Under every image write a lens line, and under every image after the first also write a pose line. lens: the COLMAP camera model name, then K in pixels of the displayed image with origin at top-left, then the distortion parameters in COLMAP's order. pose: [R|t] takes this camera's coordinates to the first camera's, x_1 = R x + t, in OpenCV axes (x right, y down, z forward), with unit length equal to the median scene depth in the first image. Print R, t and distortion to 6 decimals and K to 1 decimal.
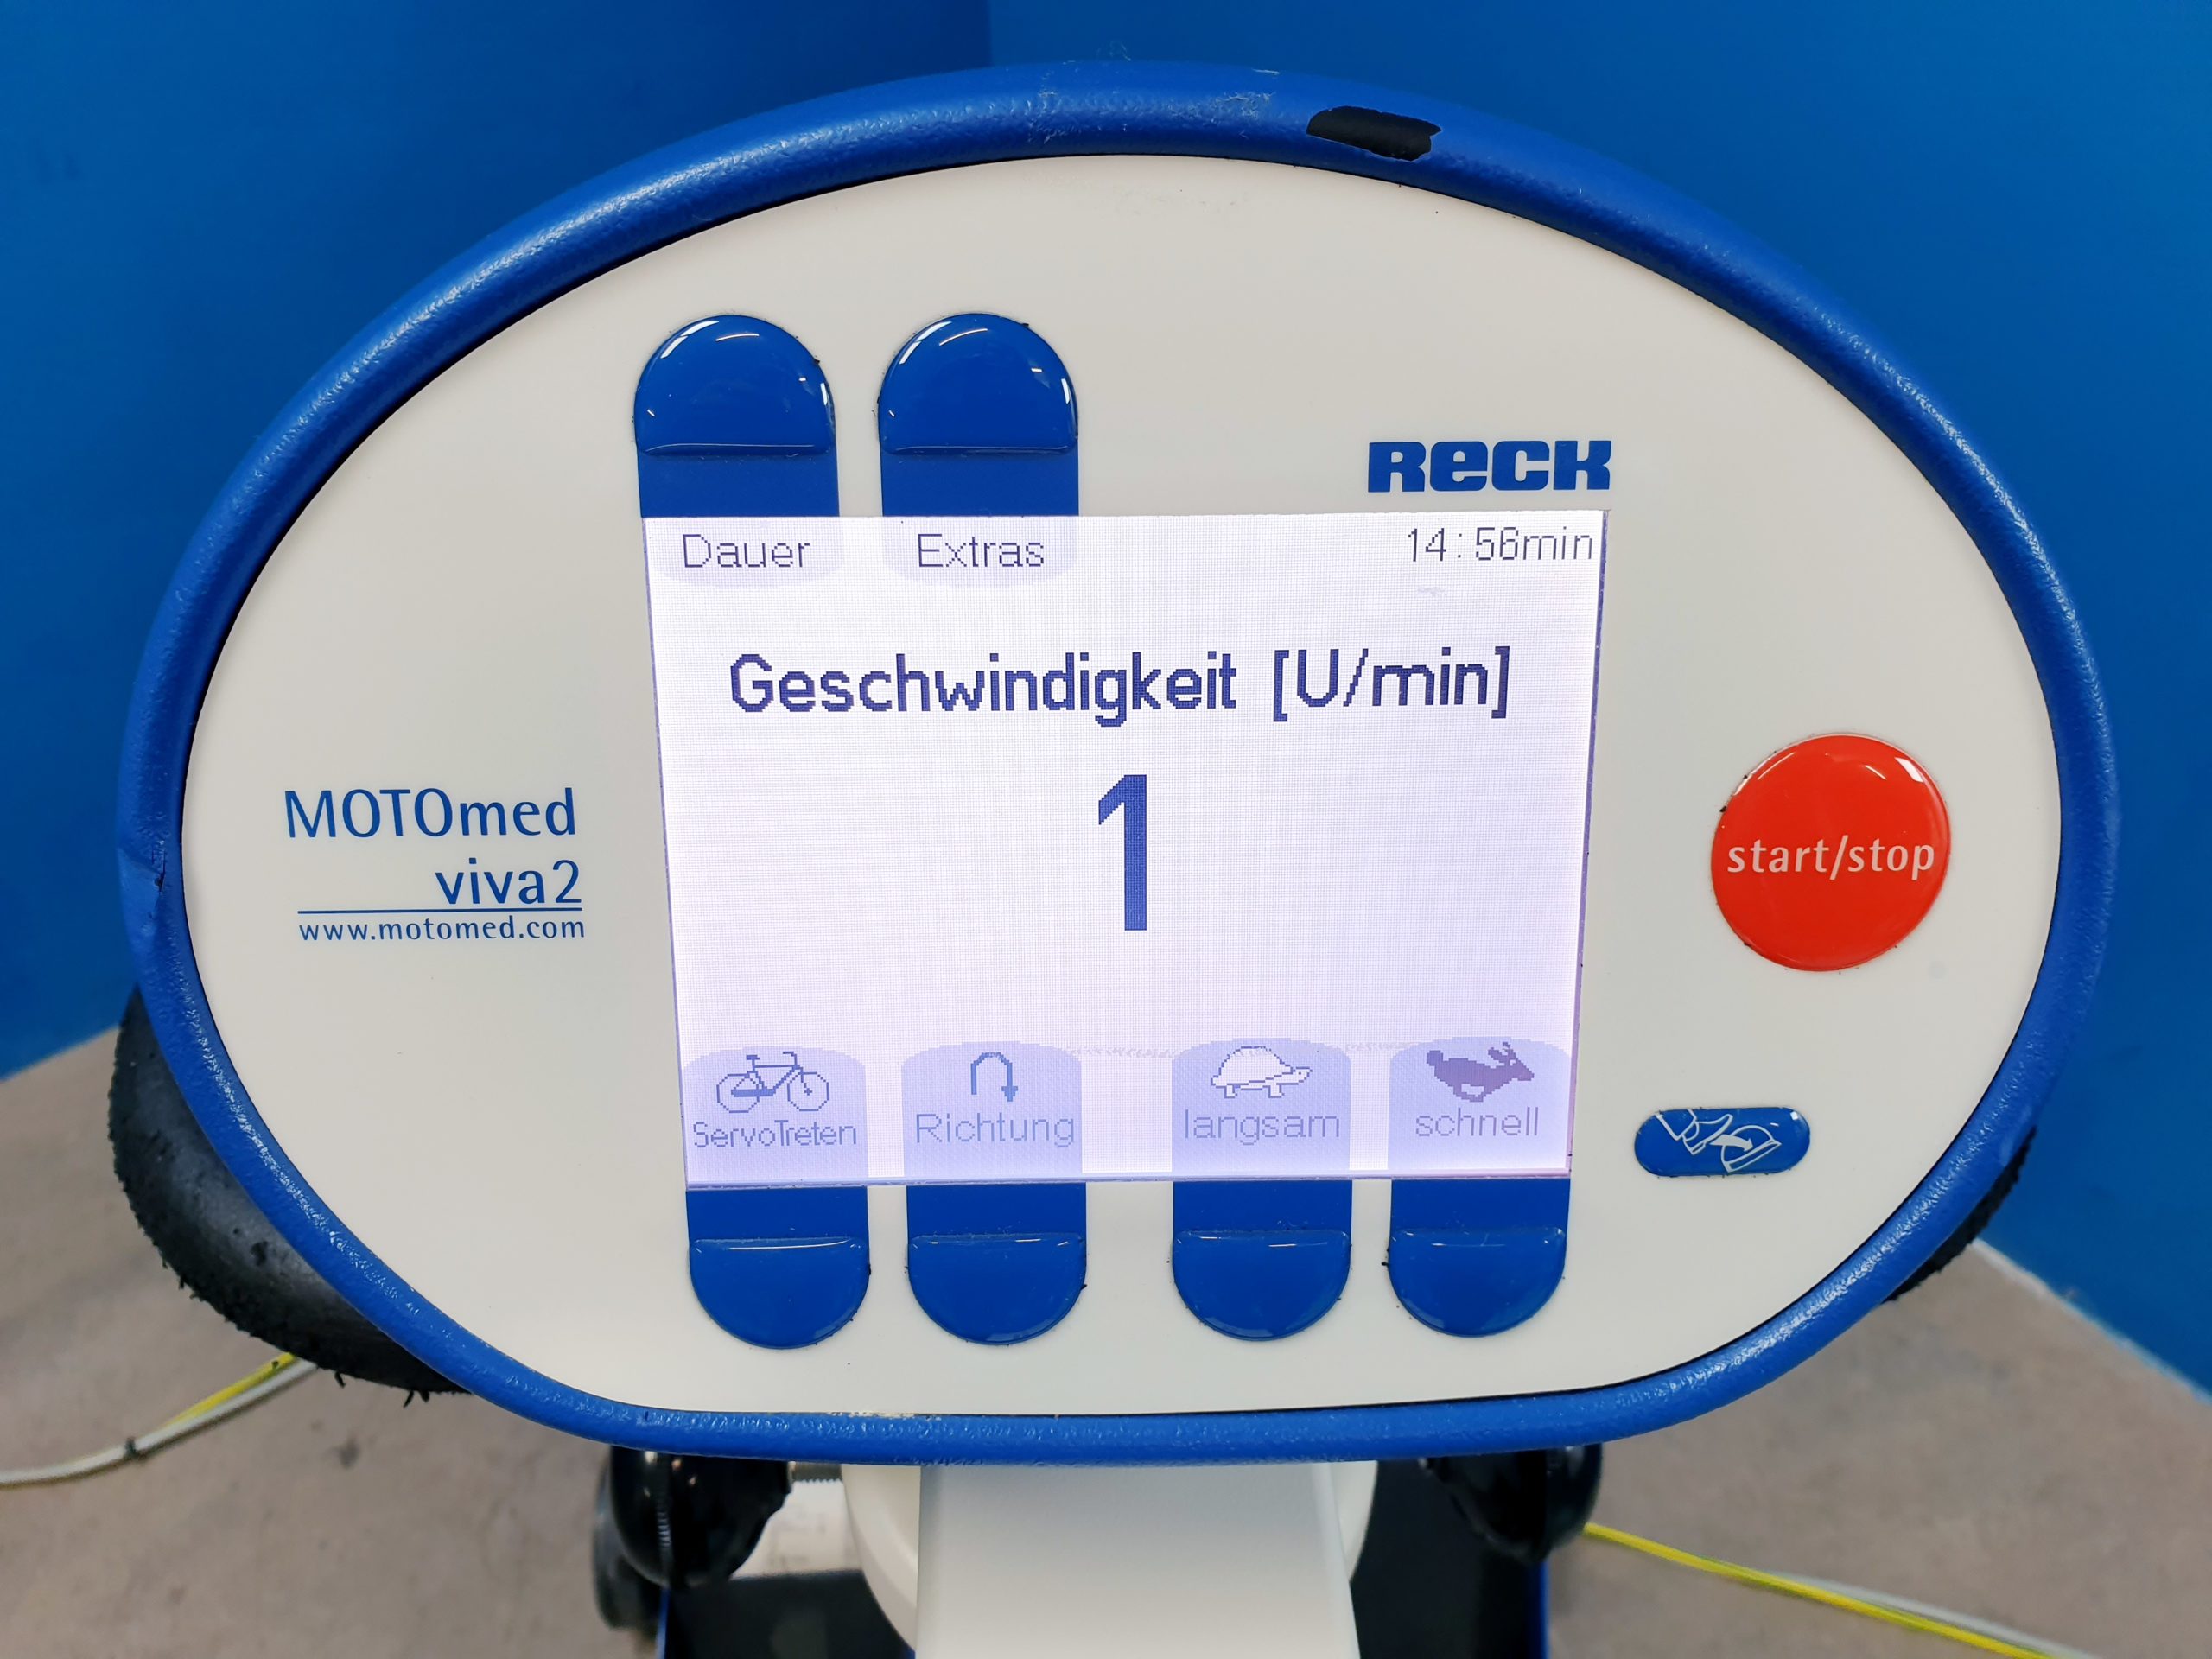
lens RADIAL K [[1741.7, 0, 1104.5], [0, 1741.7, 839.8], [0, 0, 1]] dist [-0.022064, 0.058734]
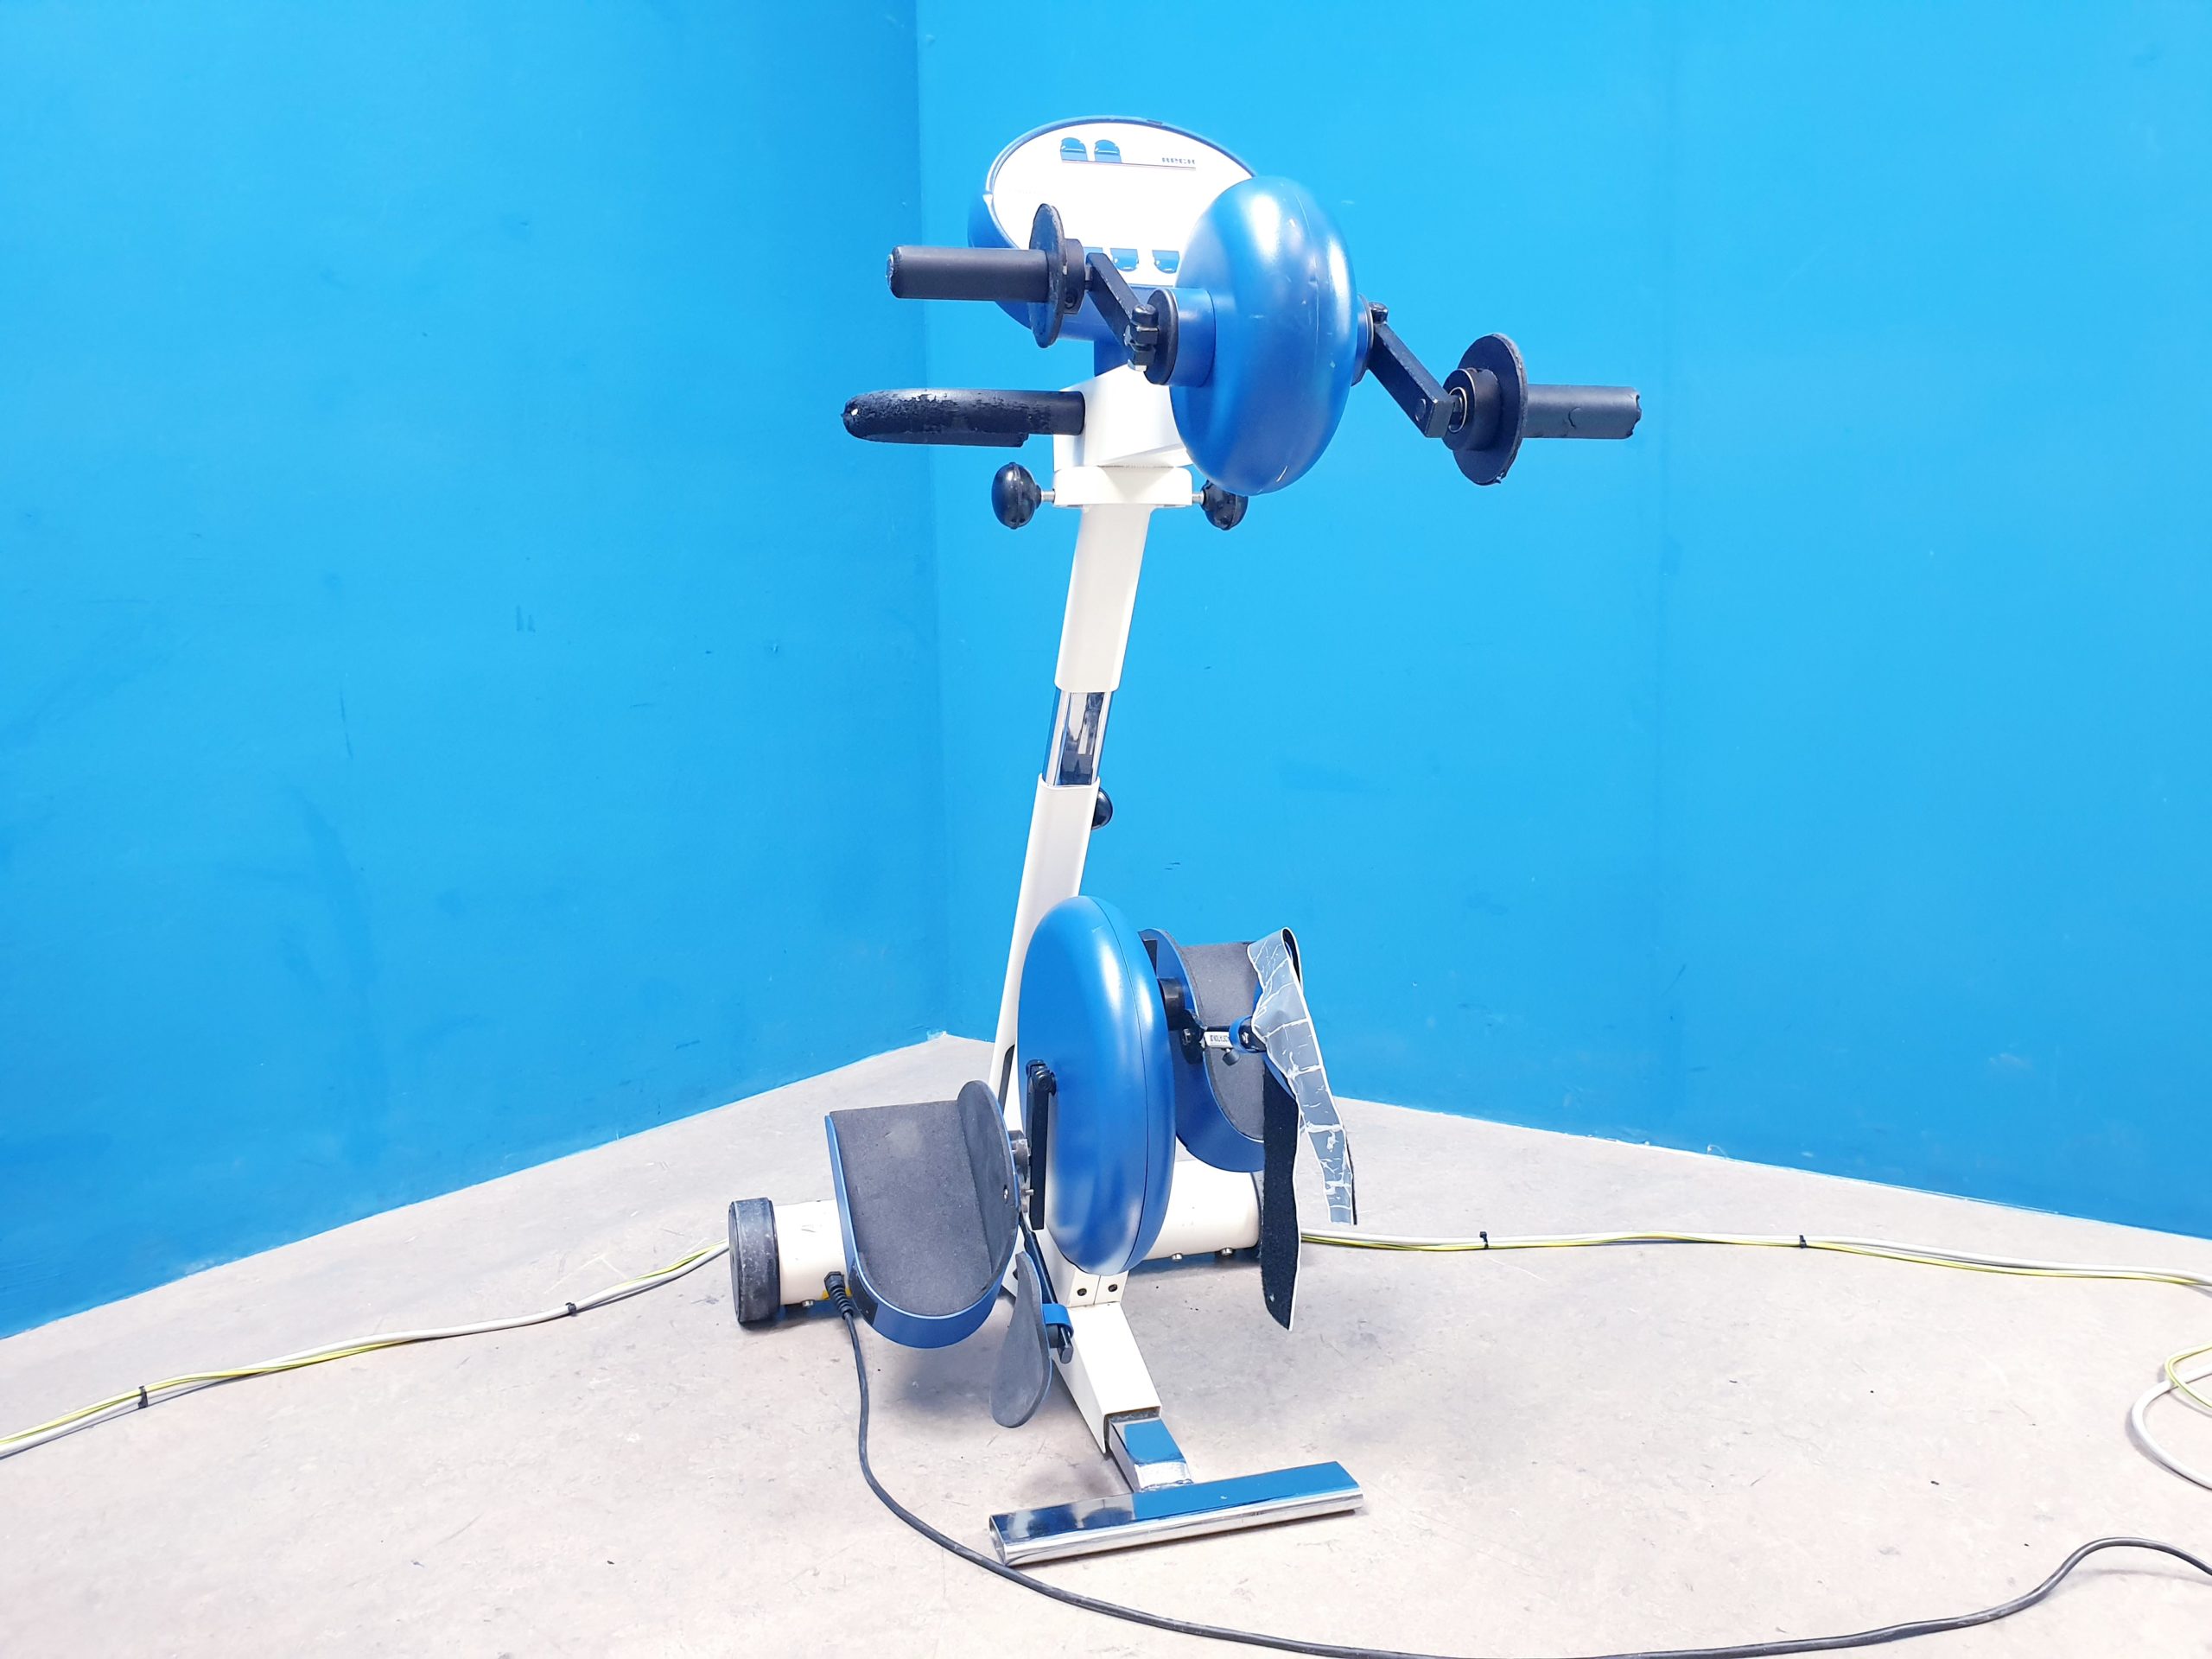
lens RADIAL K [[1726.6, 0, 1110.4], [0, 1726.6, 829.8], [0, 0, 1]] dist [-0.035819, 0.082147]
pose [[0.966649, -0.044010, 0.252297, -1.804894], [0.180048, 0.817370, -0.547256, 5.419297], [-0.182136, 0.574430, 0.798033, -2.765916]]
